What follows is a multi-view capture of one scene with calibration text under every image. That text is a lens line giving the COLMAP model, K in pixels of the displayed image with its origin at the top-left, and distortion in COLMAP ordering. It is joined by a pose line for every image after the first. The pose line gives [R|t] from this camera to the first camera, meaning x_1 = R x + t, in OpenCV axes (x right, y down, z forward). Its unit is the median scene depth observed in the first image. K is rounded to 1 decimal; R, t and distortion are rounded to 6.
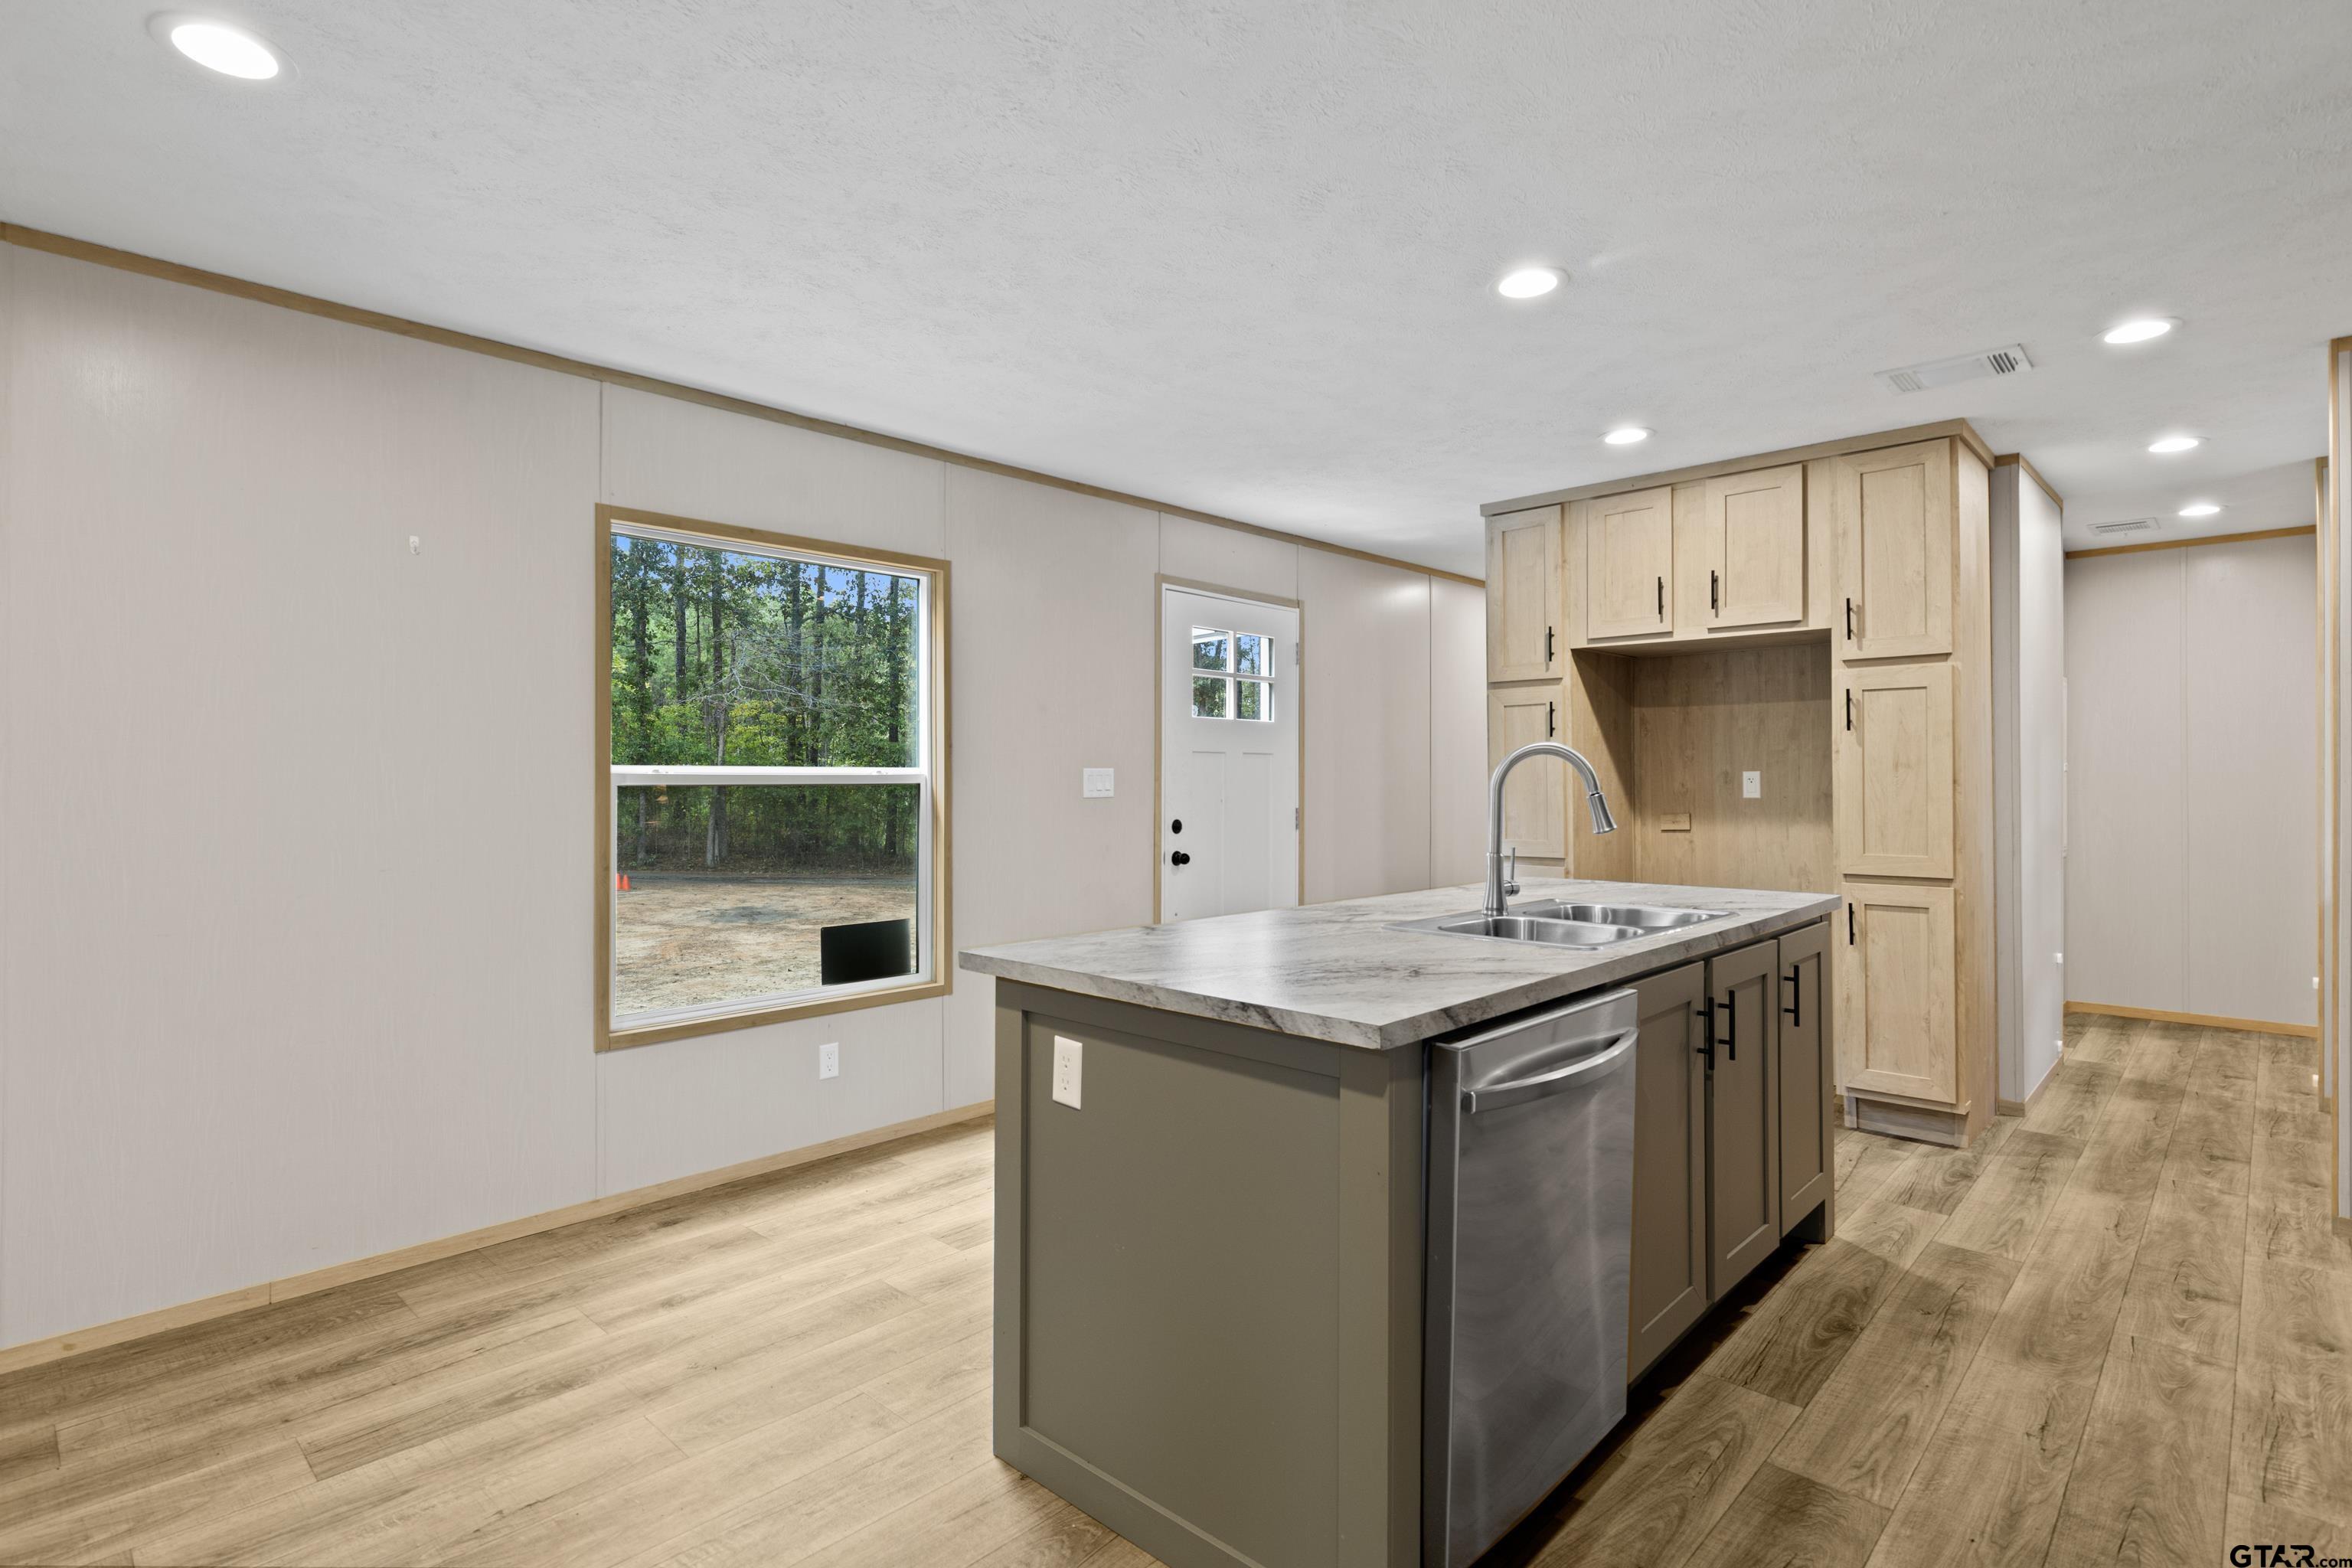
lens RADIAL K [[1148.3, 0, 1178.2], [0, 1148.3, 762.2], [0, 0, 1]] dist [0.002884, 0.000130]
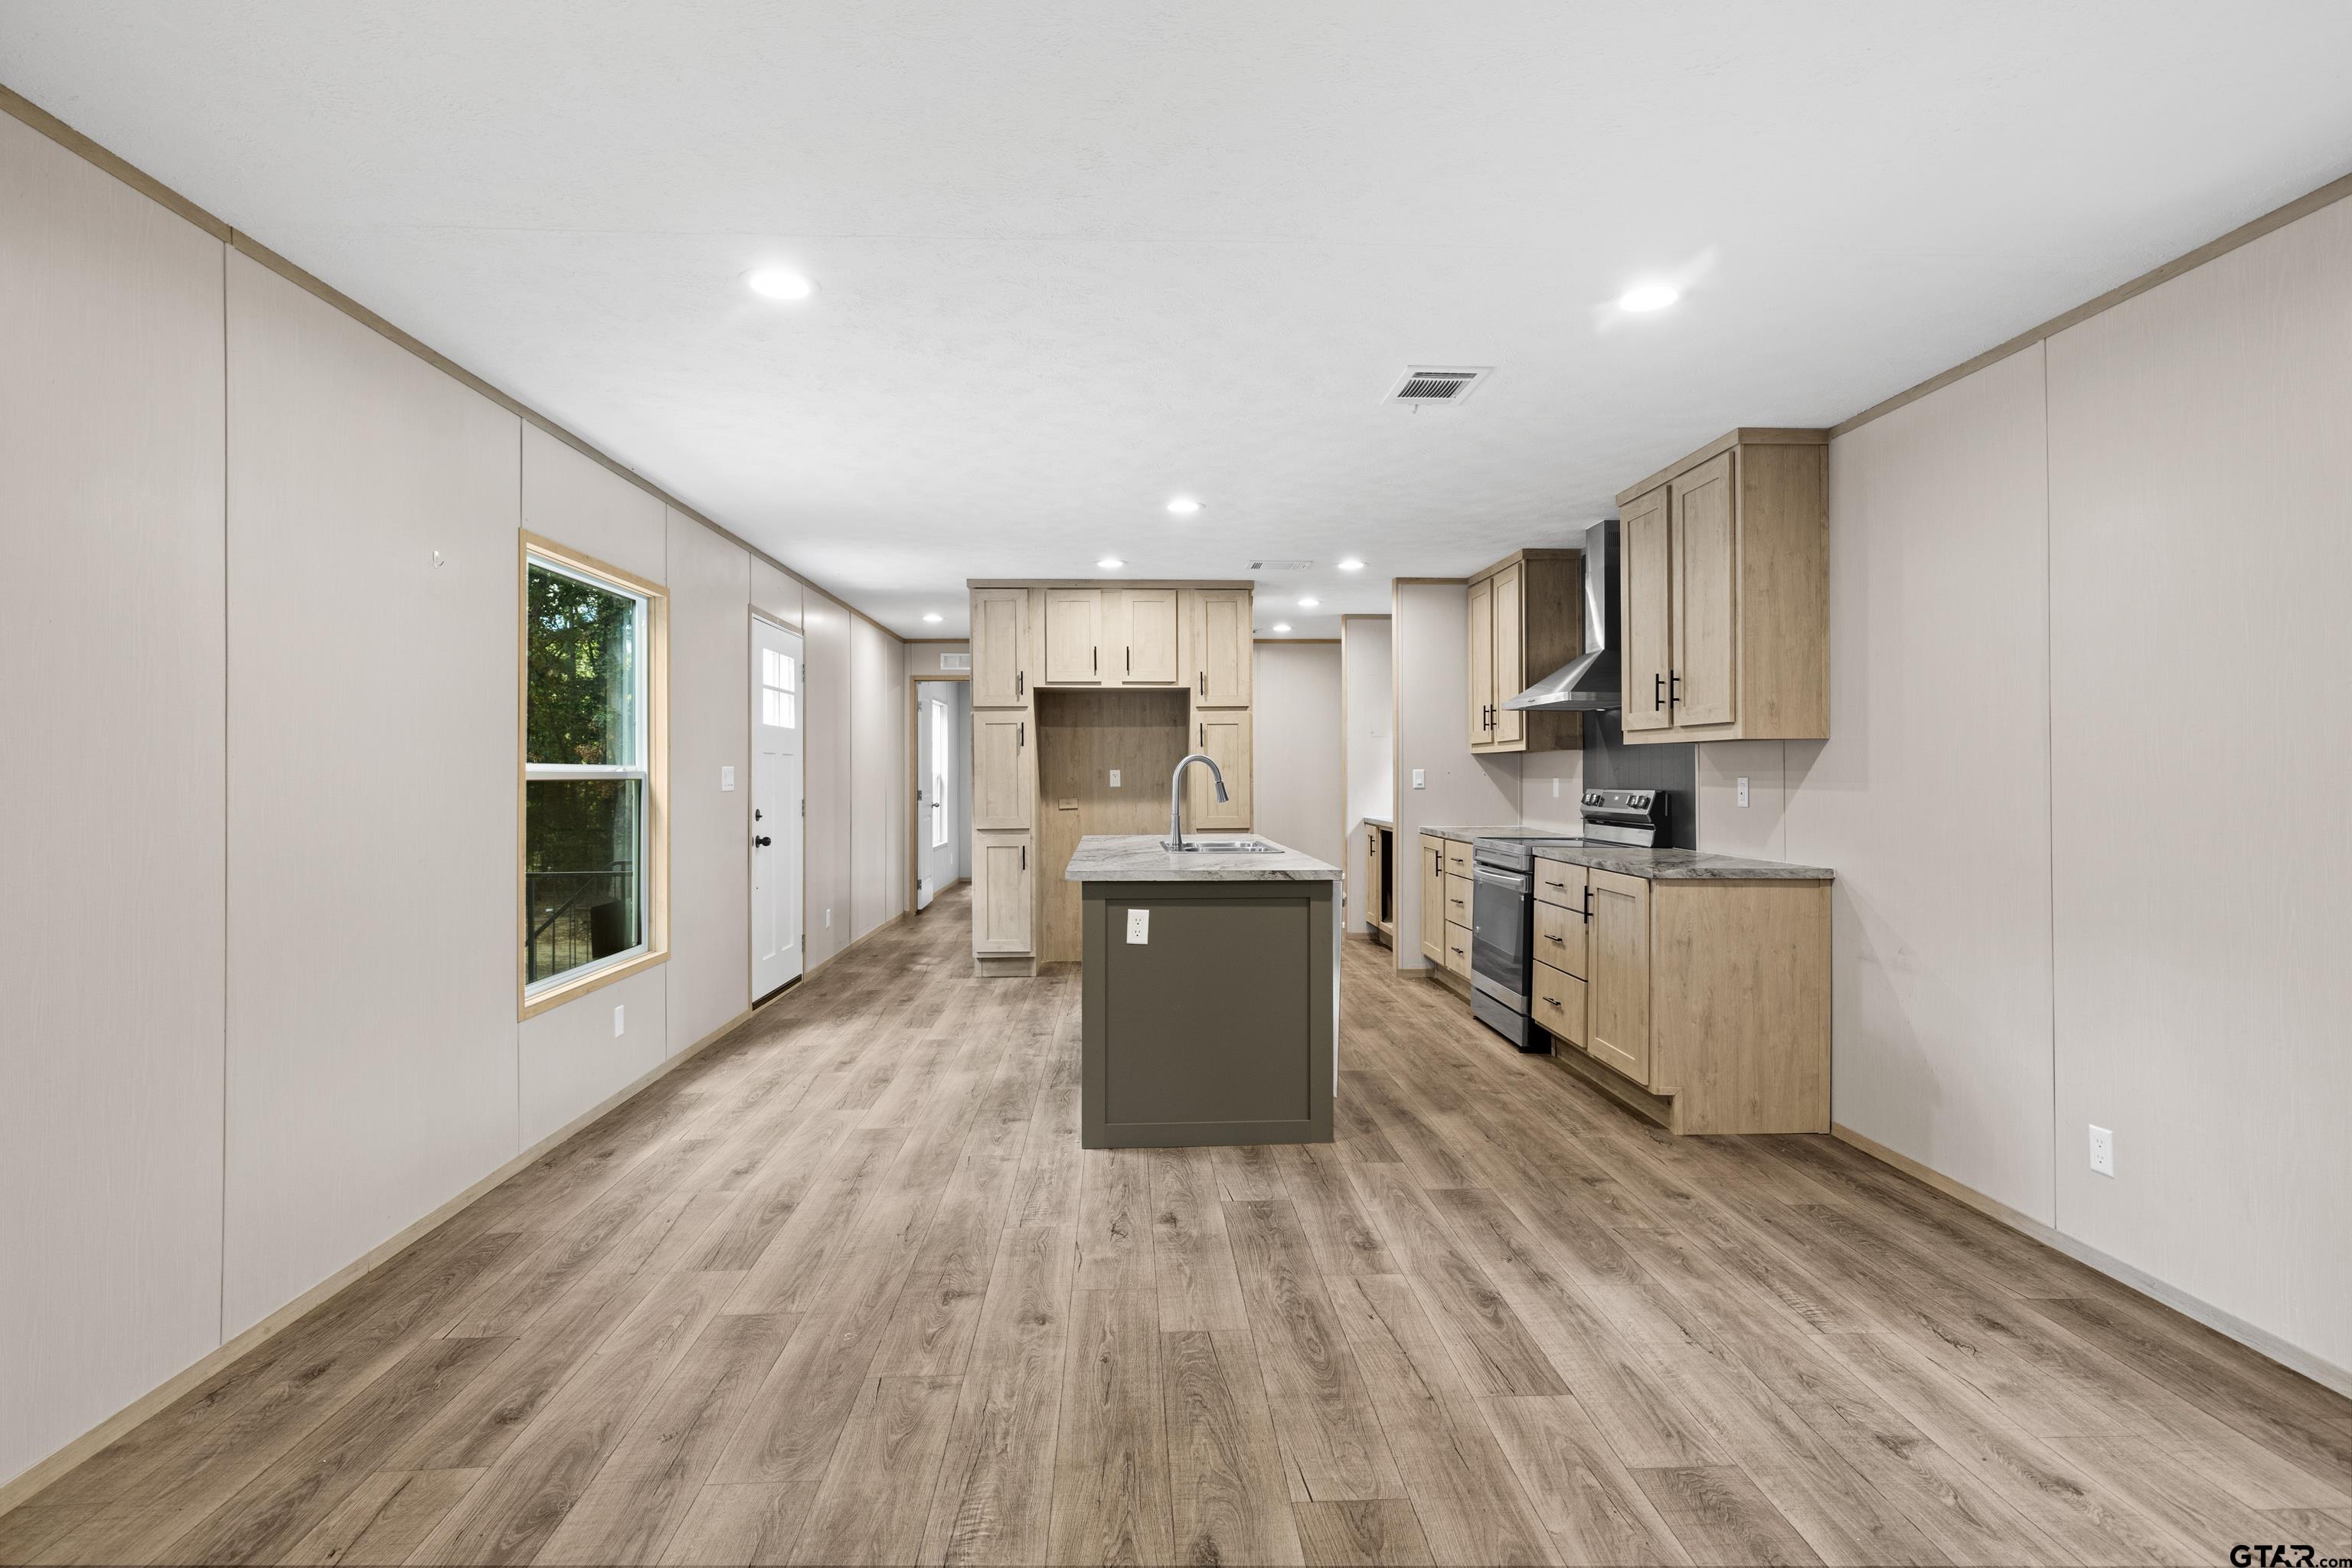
lens RADIAL K [[1148.3, 0, 1178.2], [0, 1148.3, 762.2], [0, 0, 1]] dist [0.002884, 0.000130]
pose [[0.684990, 0.006385, 0.728525, -0.725742], [-0.007577, 0.999970, -0.001640, -0.000965], [-0.728513, -0.004397, 0.685018, -0.180598]]
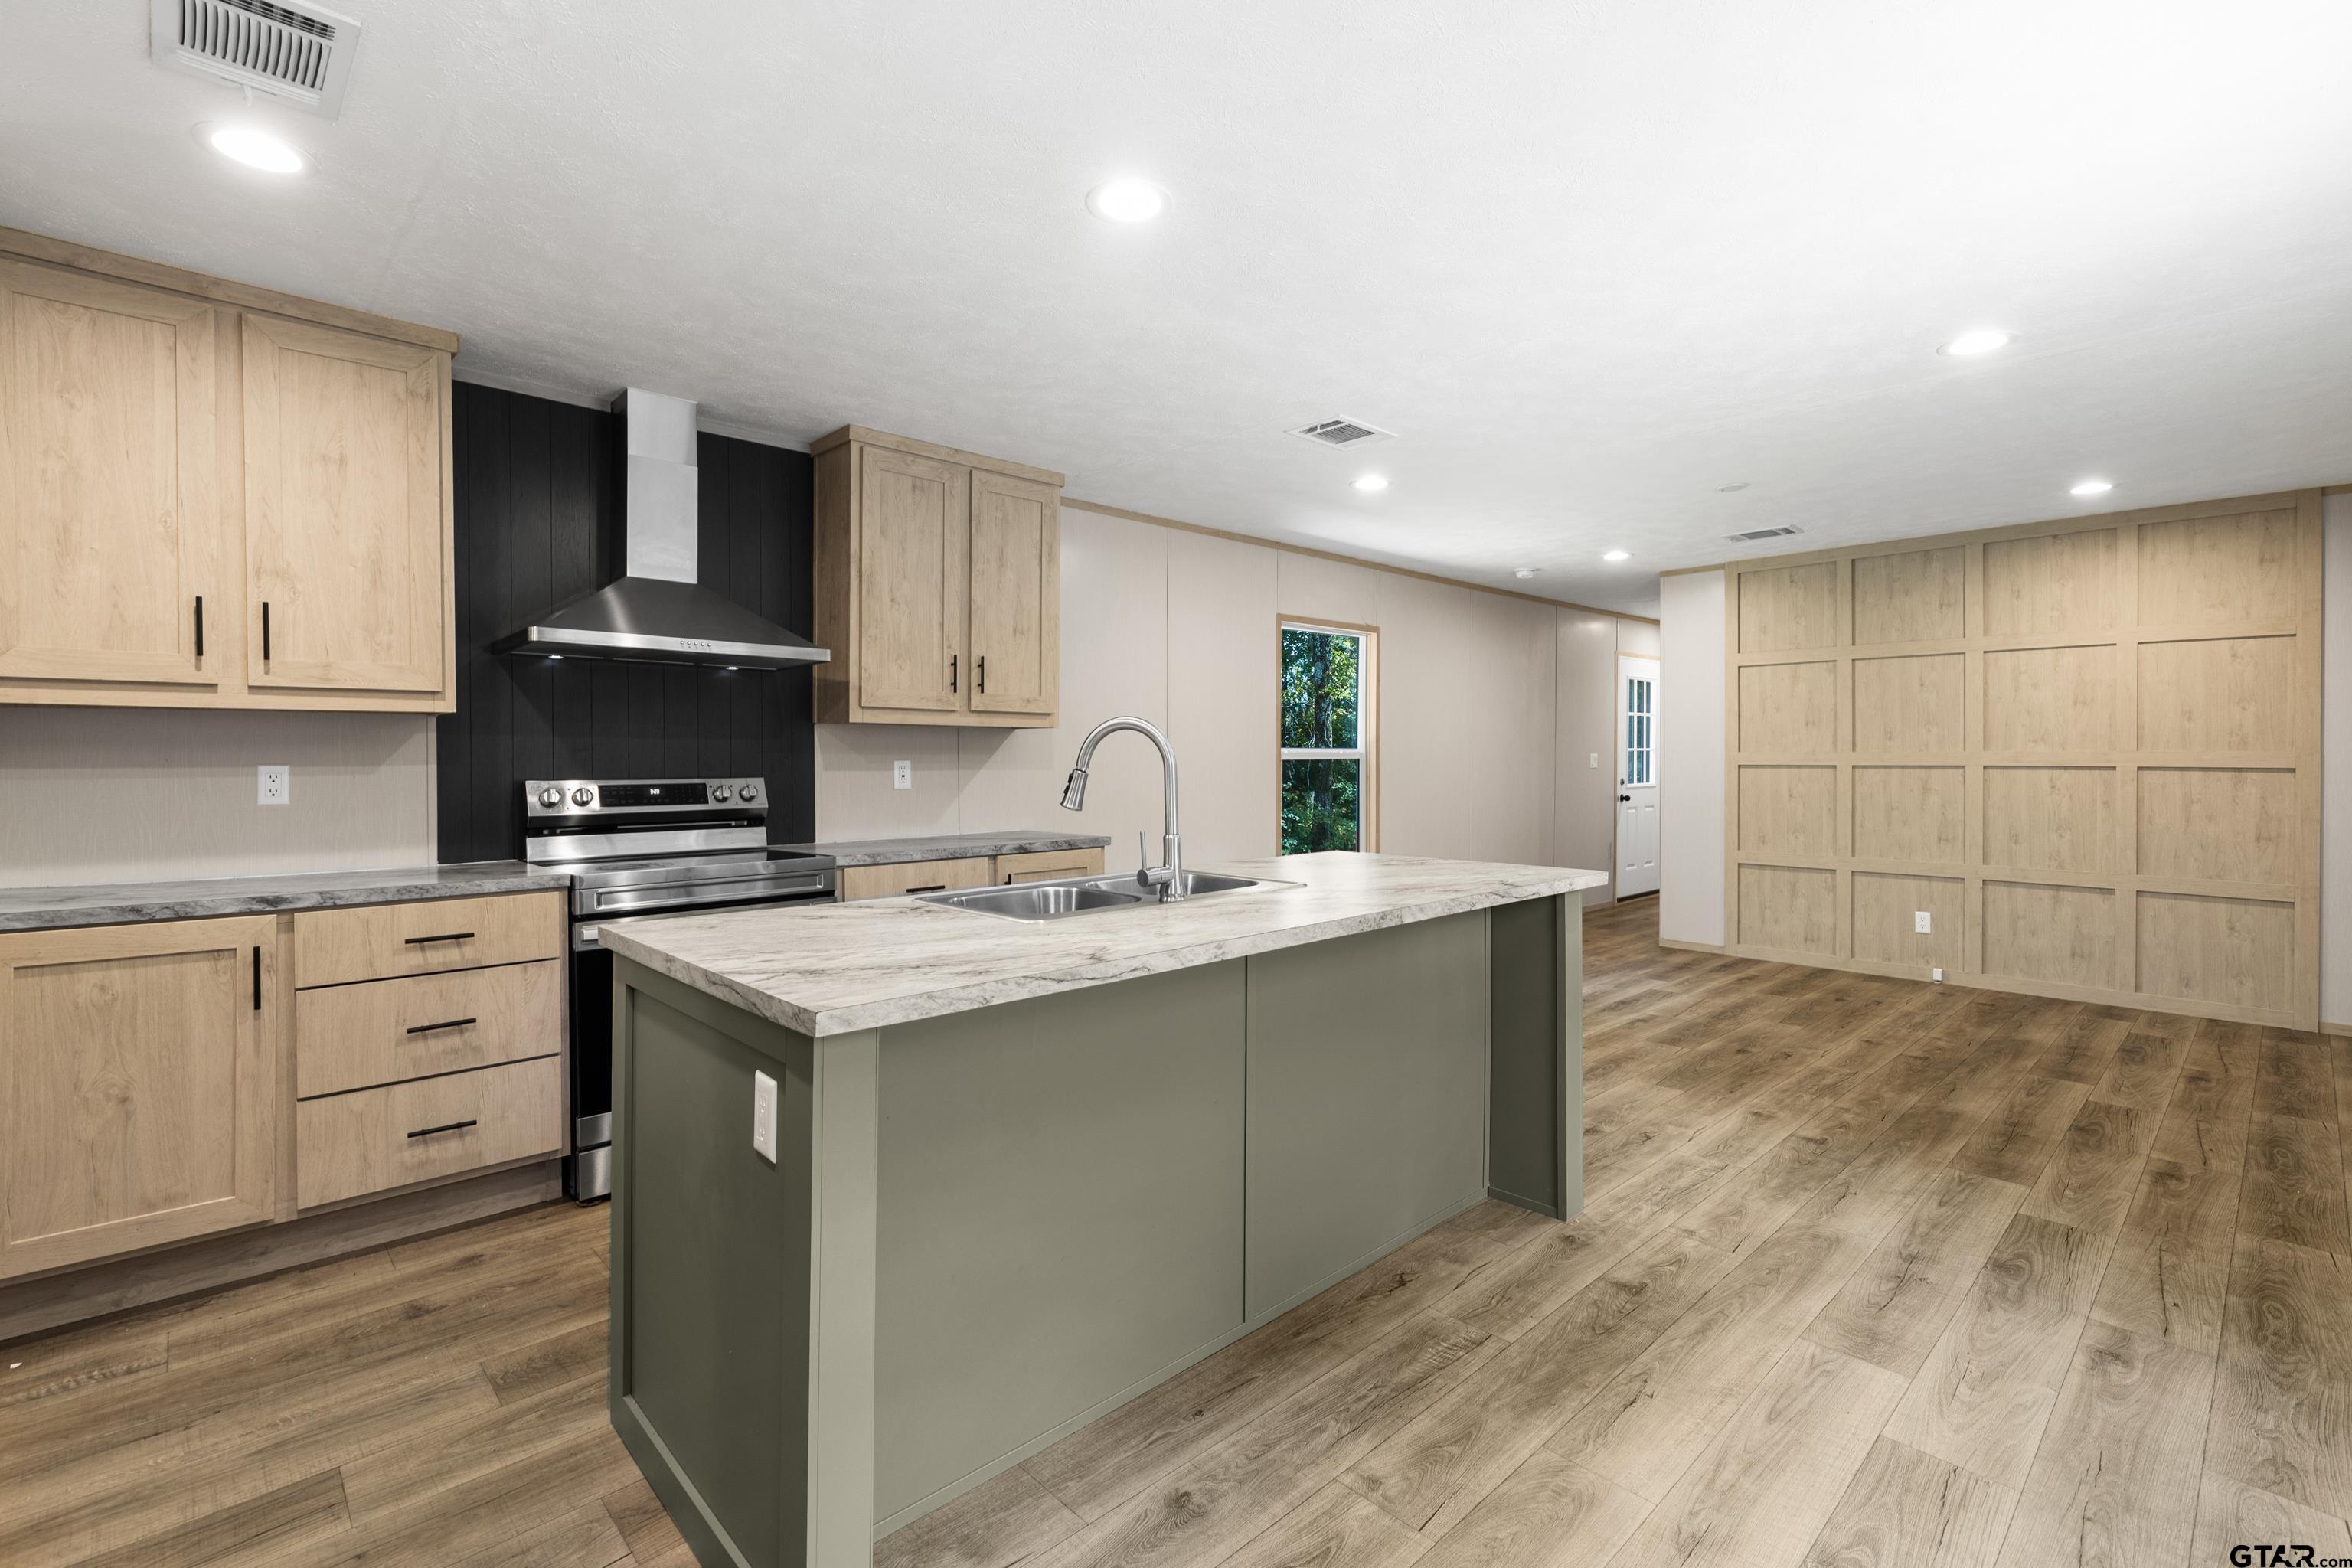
lens RADIAL K [[1058.4, 0, 1178.3], [0, 1058.4, 762.0], [0, 0, 1]] dist [0.011447, -0.000133]
pose [[-0.998969, 0.001225, 0.045386, 0.156465], [0.001034, 0.999991, -0.004222, 0.014224], [-0.045391, -0.004171, -0.998961, 1.263965]]
